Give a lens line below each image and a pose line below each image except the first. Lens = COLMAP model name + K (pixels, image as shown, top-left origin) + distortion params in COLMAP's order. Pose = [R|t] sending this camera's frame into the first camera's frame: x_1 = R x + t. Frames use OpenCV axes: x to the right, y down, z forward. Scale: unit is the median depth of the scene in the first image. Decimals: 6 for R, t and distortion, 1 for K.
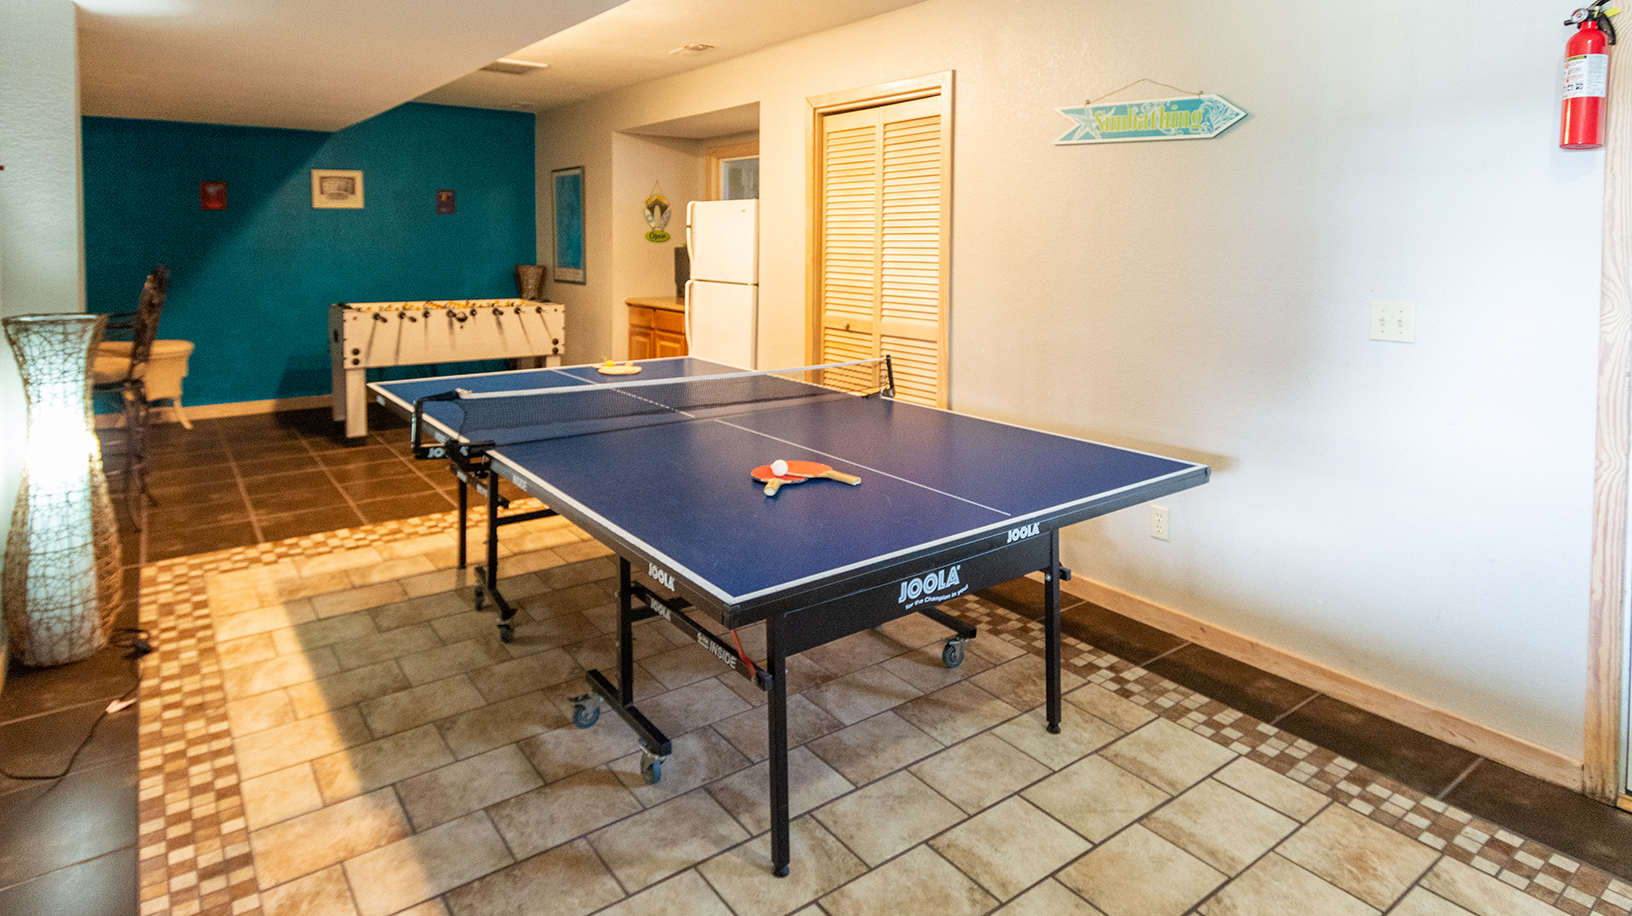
lens RADIAL K [[873.4, 0, 816.0], [0, 873.4, 458.0], [0, 0, 1]] dist [-0.002118, -0.000973]
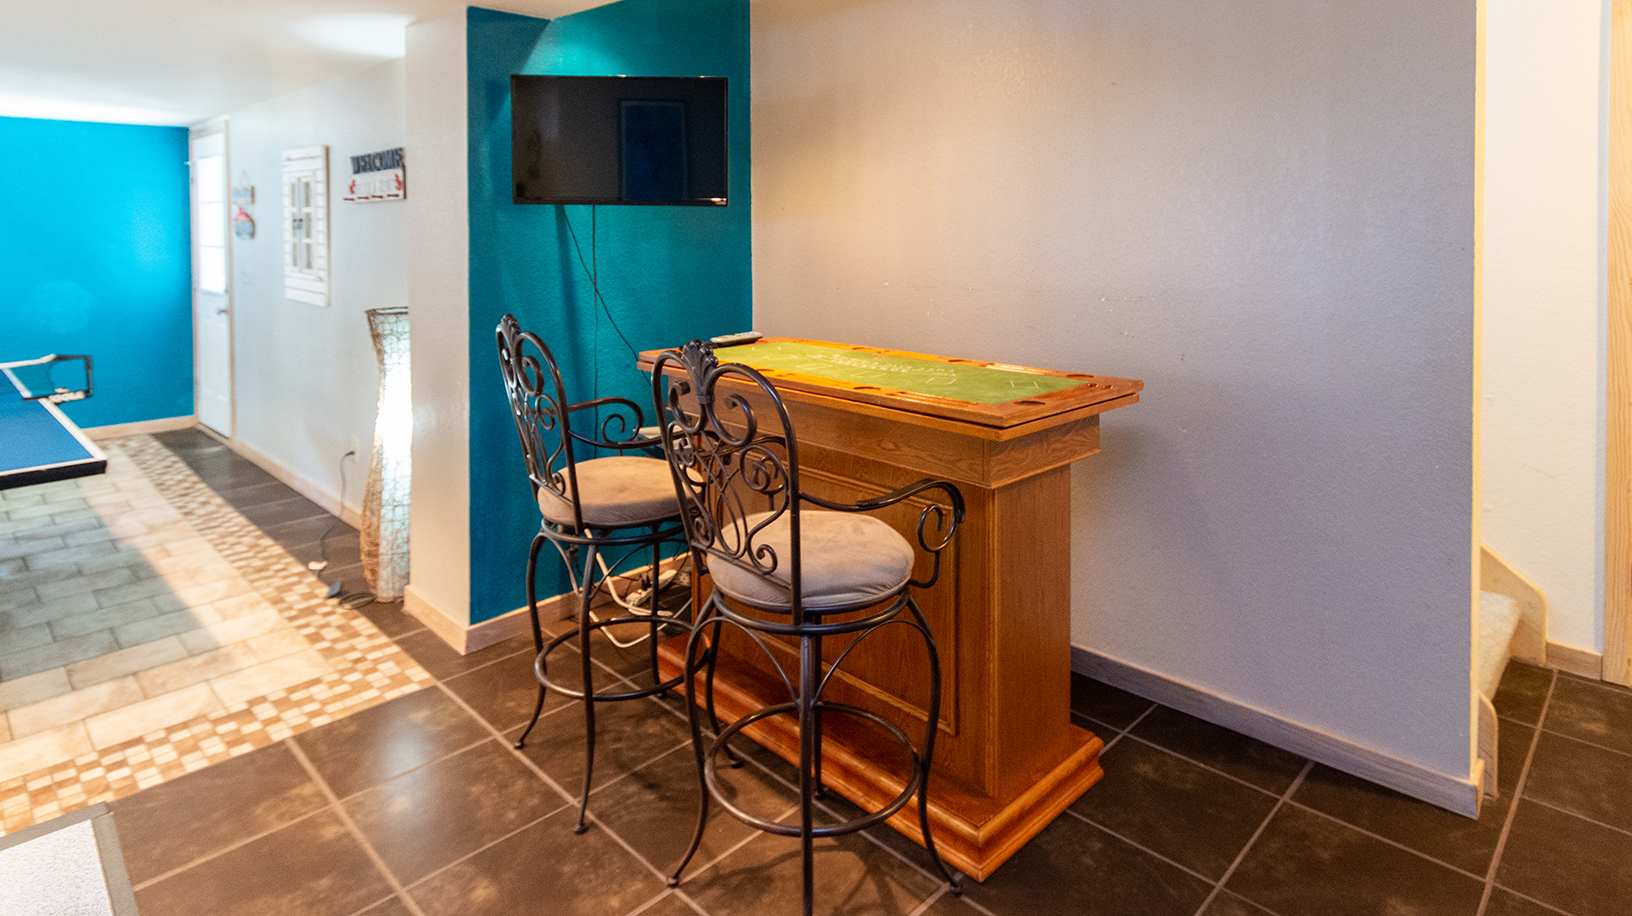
lens RADIAL K [[873.4, 0, 816.0], [0, 873.4, 458.0], [0, 0, 1]] dist [-0.002118, -0.000973]
pose [[-0.988810, 0.039915, -0.143741, -0.969772], [-0.036672, 0.868938, 0.493561, -0.425270], [0.144602, 0.493310, -0.857750, 1.560663]]
